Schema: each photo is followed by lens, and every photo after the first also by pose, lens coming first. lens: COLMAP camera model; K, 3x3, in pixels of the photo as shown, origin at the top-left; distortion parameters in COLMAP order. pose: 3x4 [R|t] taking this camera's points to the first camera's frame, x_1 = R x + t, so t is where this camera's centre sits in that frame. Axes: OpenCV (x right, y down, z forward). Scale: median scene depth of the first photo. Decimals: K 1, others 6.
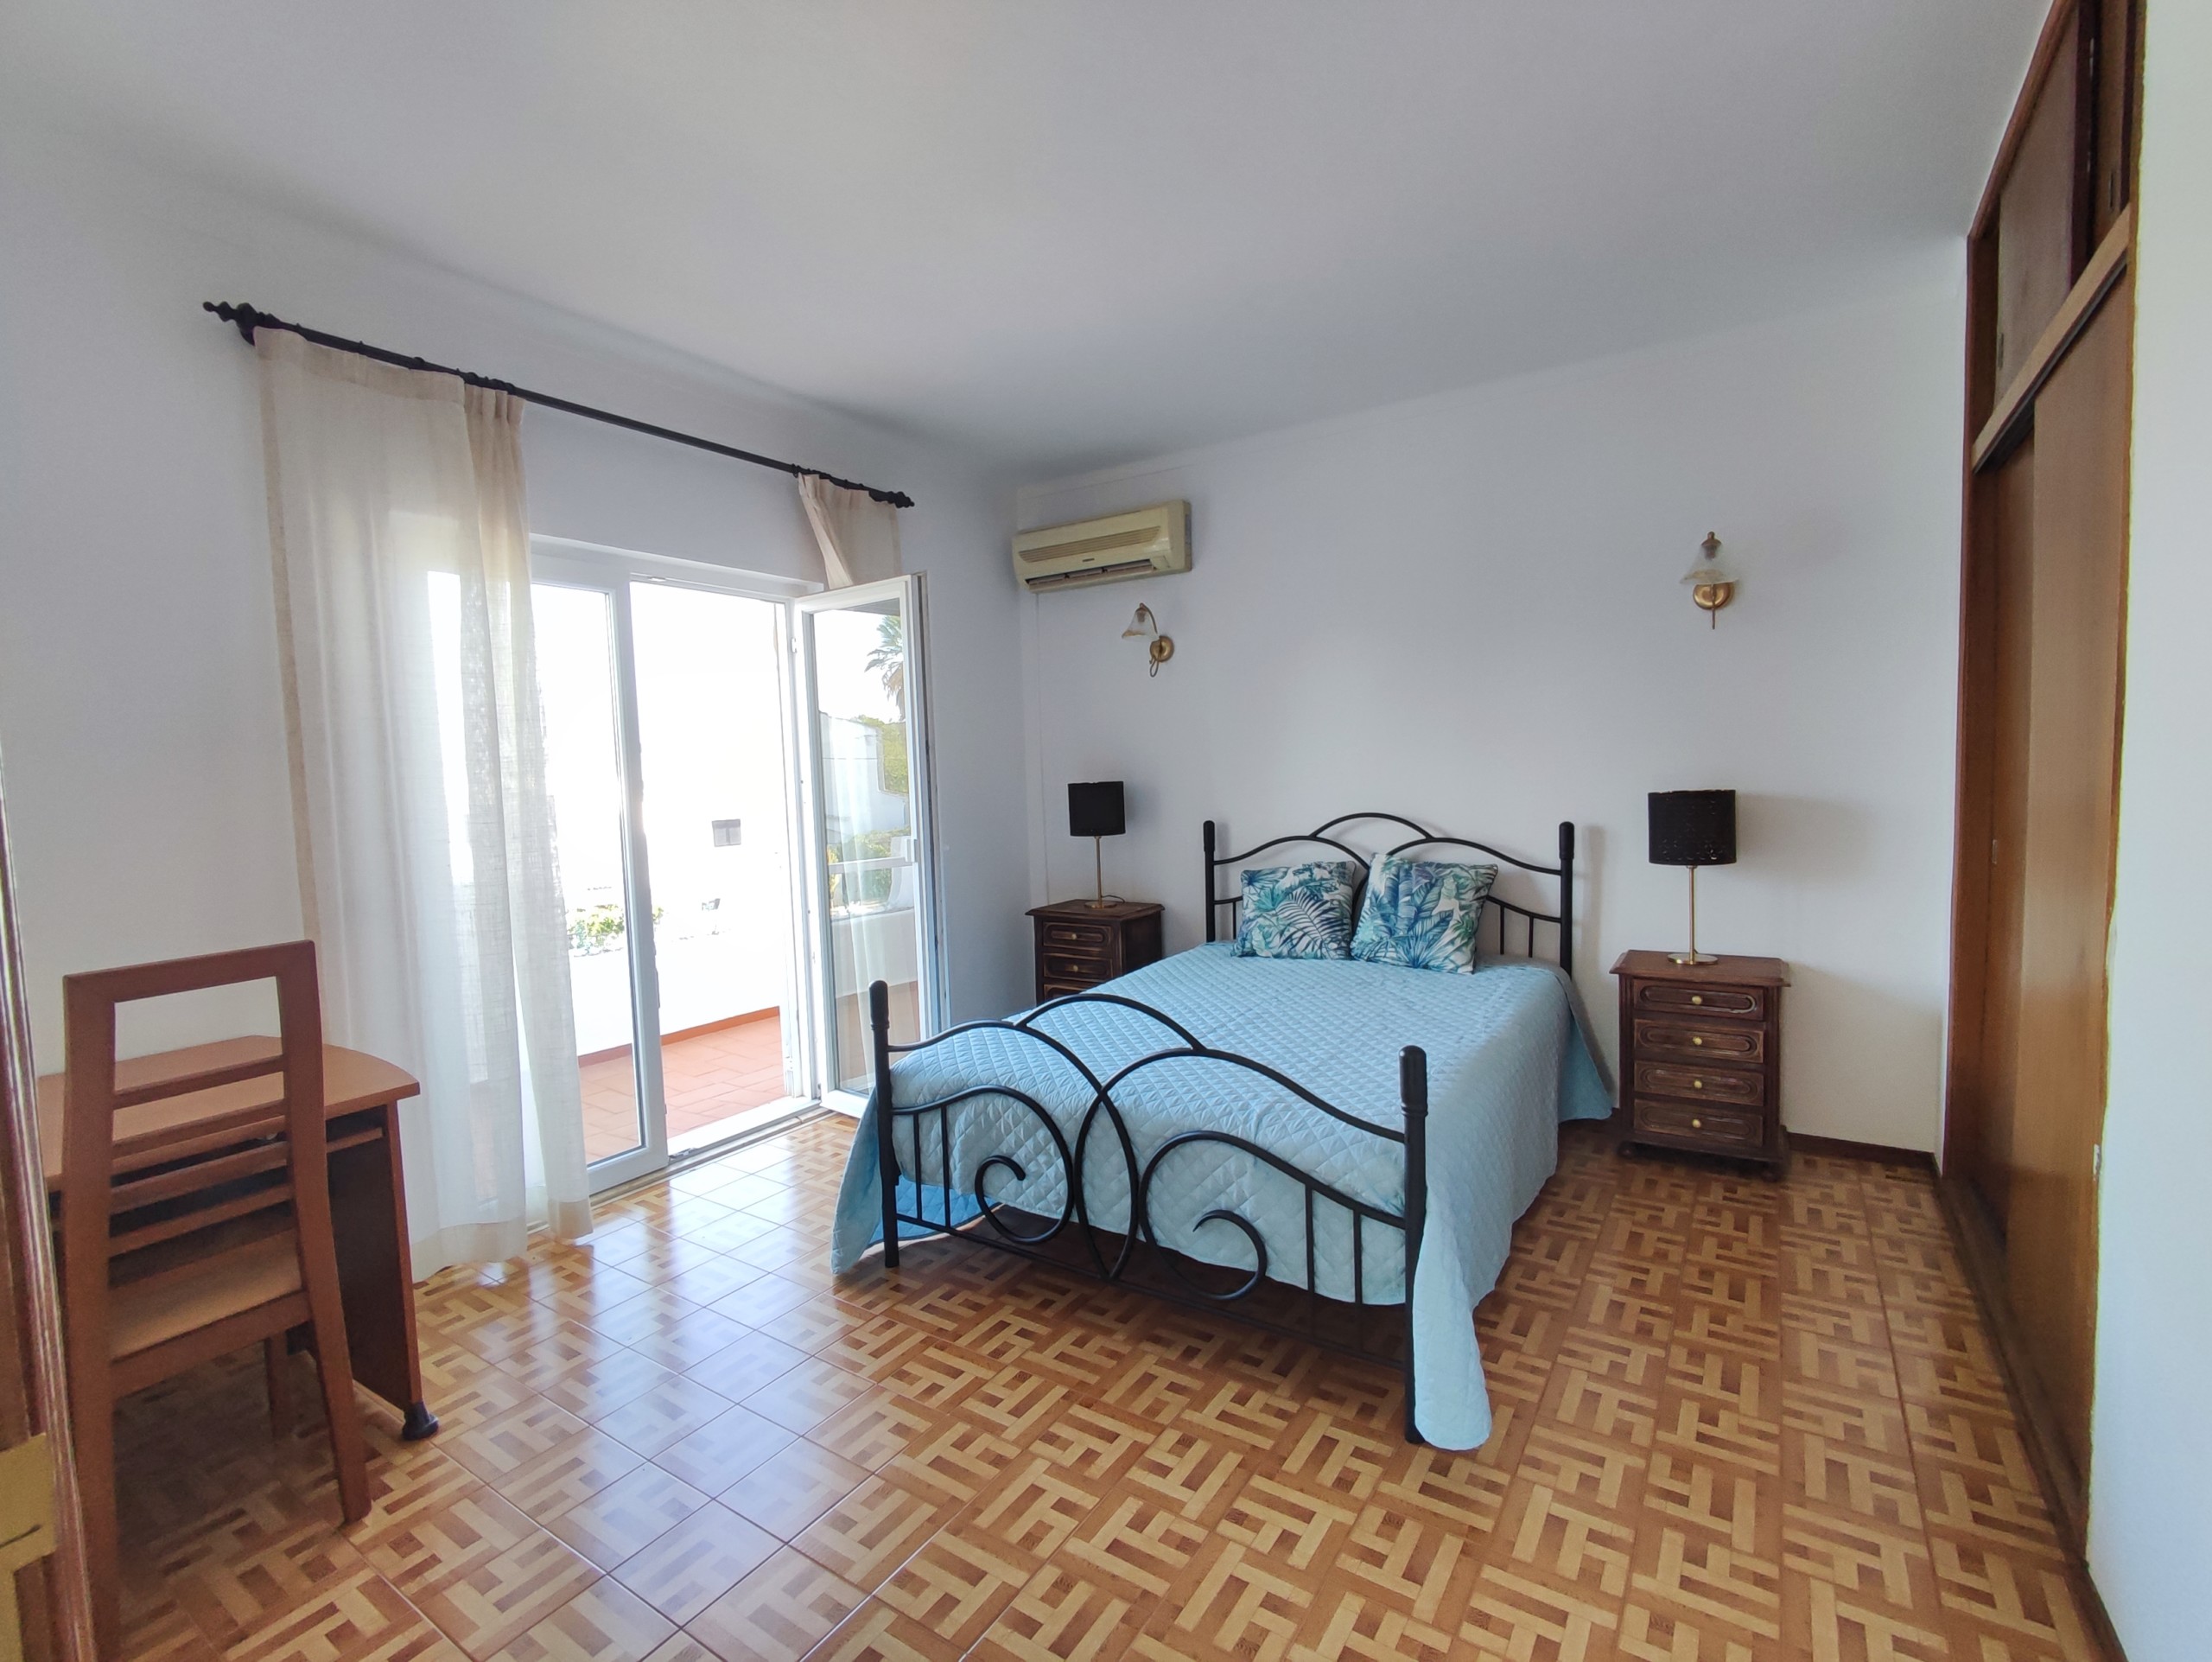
lens RADIAL K [[1007.9, 0, 1103.9], [0, 1007.9, 830.8], [0, 0, 1]] dist [-0.002759, -0.000994]
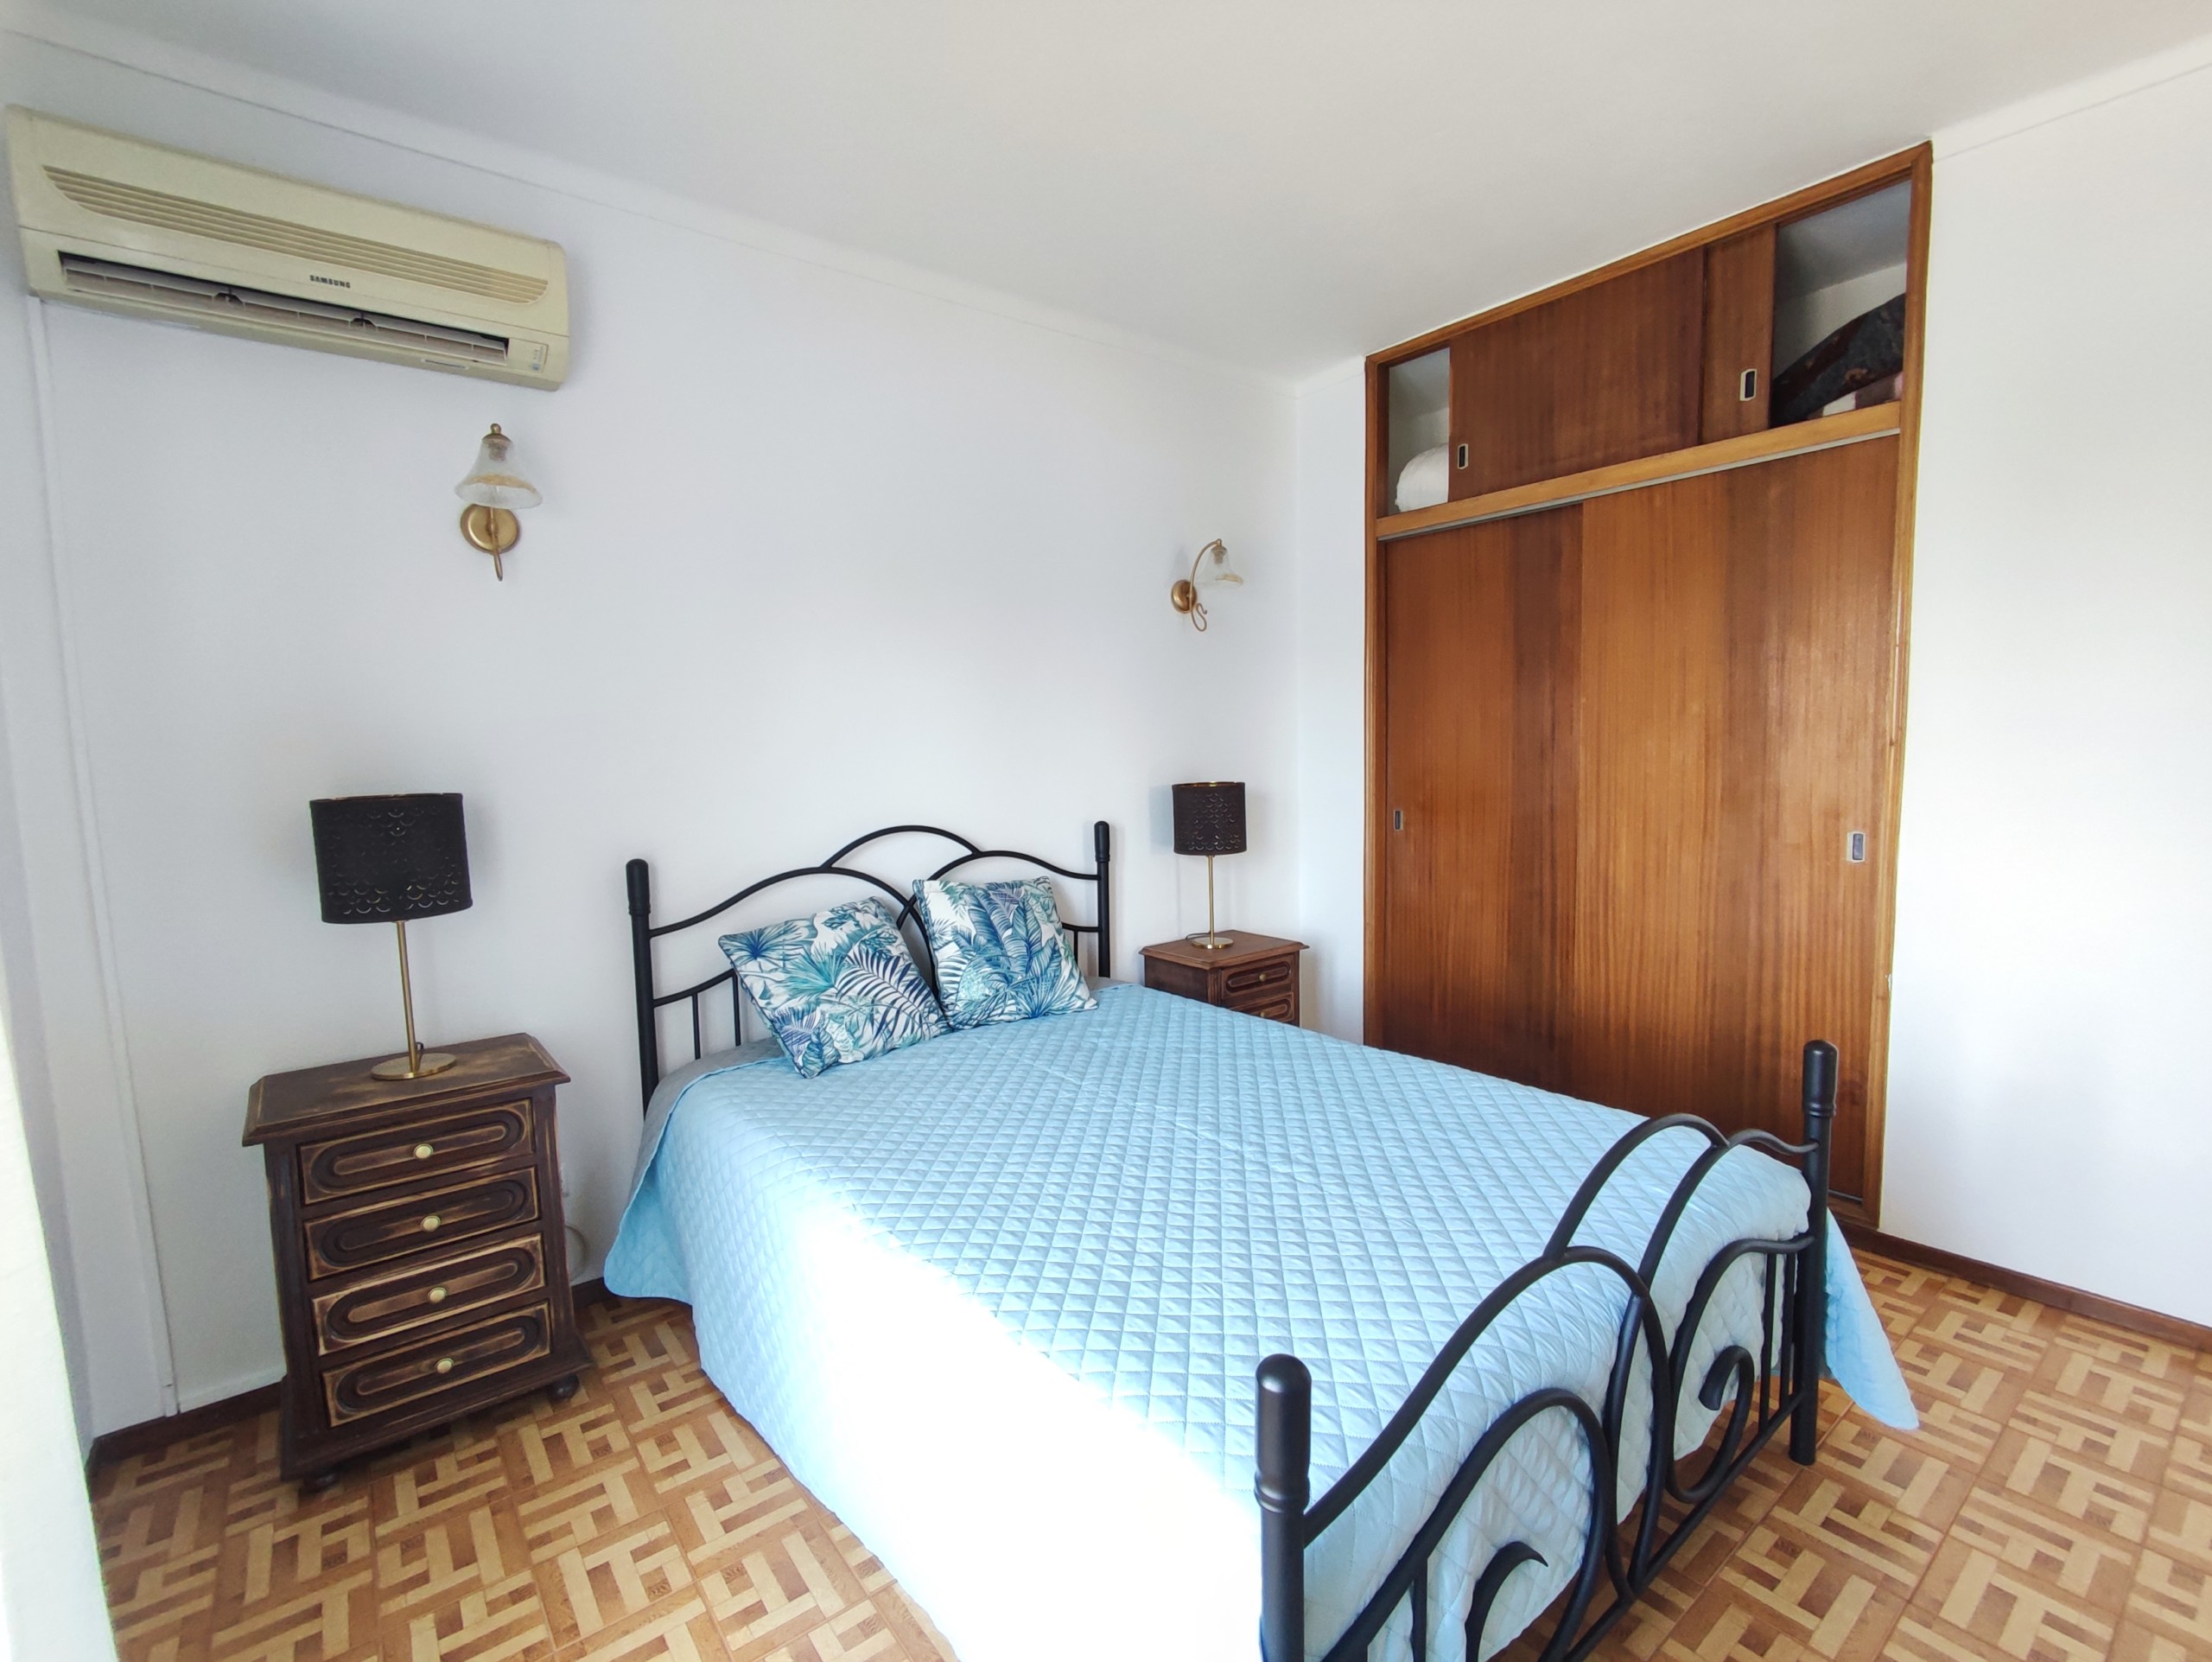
lens RADIAL K [[1007.9, 0, 1089.4], [0, 1007.9, 829.5], [0, 0, 1]] dist [-0.002759, -0.000994]
pose [[0.323344, -0.056750, 0.944578, -0.378981], [0.070005, 0.996899, 0.035930, -0.032213], [-0.943689, 0.054508, 0.326314, 0.653591]]
